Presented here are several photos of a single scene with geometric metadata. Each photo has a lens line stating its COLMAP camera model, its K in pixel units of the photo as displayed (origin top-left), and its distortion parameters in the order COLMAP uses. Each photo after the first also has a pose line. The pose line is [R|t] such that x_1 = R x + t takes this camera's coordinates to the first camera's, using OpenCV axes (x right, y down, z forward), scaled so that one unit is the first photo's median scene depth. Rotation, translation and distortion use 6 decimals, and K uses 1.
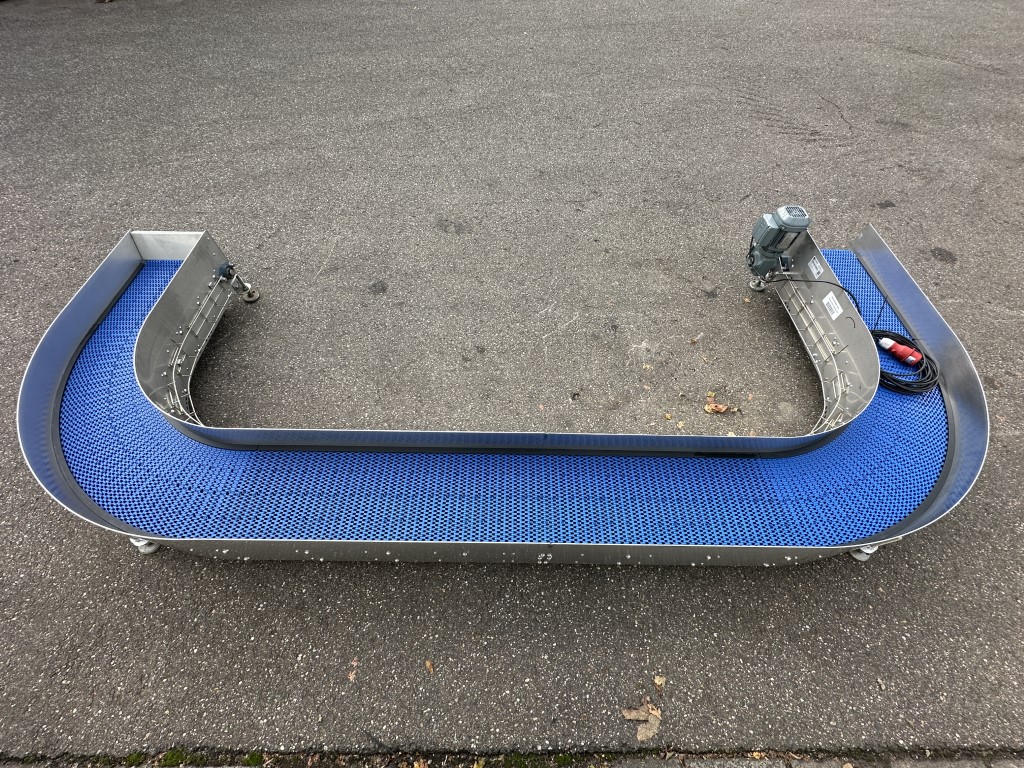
lens RADIAL K [[409.8, 0, 510.8], [0, 409.8, 380.6], [0, 0, 1]] dist [-0.001306, -0.000009]
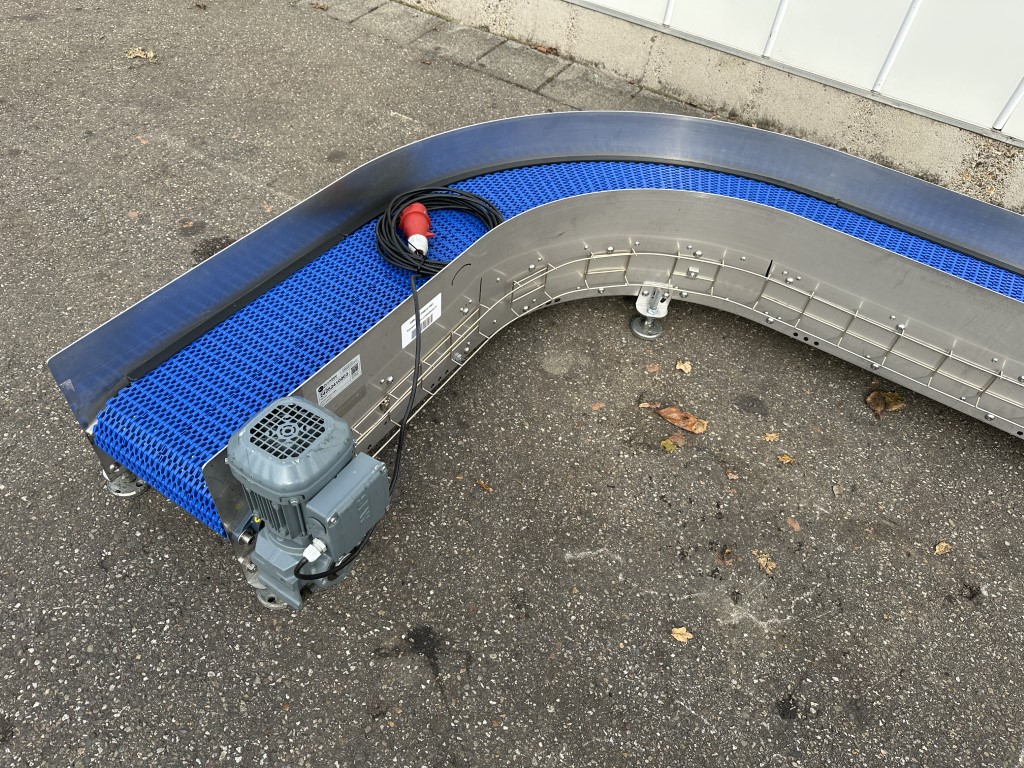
lens RADIAL K [[713.8, 0, 512.0], [0, 713.8, 384.0], [0, 0, 1]] dist [0.073383, -0.095693]
pose [[-0.842404, -0.453043, 0.291732, 0.387140], [0.387529, -0.133194, 0.912185, -0.710698], [-0.374402, 0.881483, 0.287770, 0.685696]]
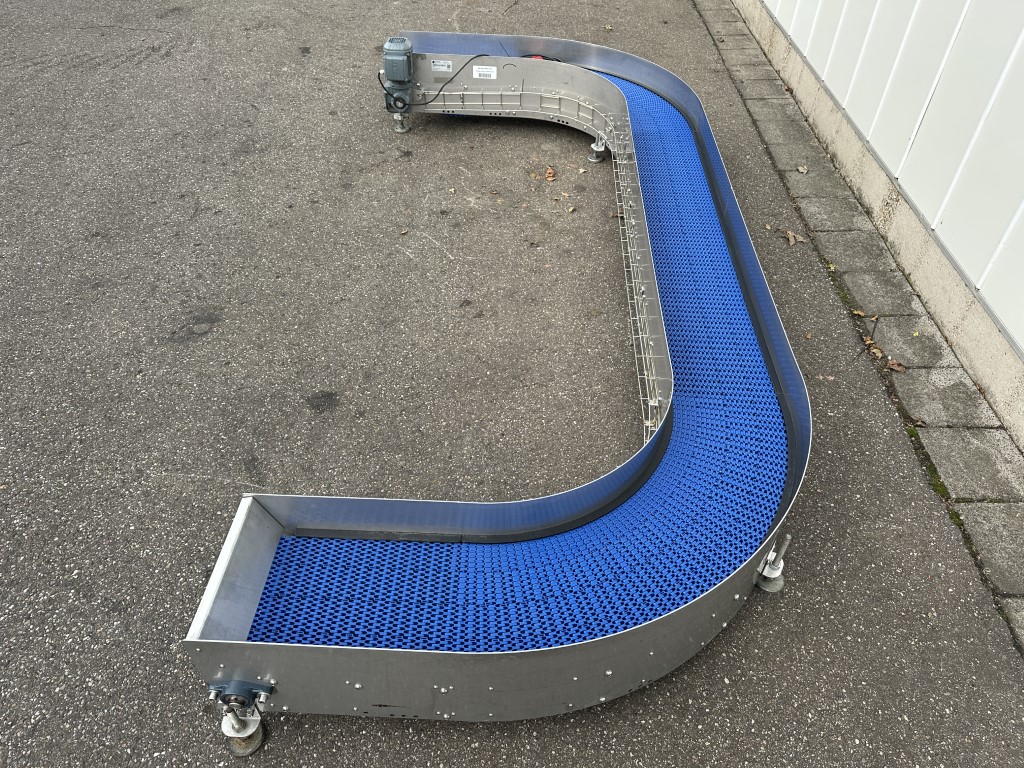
lens RADIAL K [[713.8, 0, 512.0], [0, 713.8, 384.0], [0, 0, 1]] dist [0.073383, -0.095693]
pose [[0.038106, -0.694233, 0.718741, -1.117127], [0.819043, 0.433751, 0.375537, -0.431278], [-0.572465, 0.574370, 0.585135, 0.220333]]
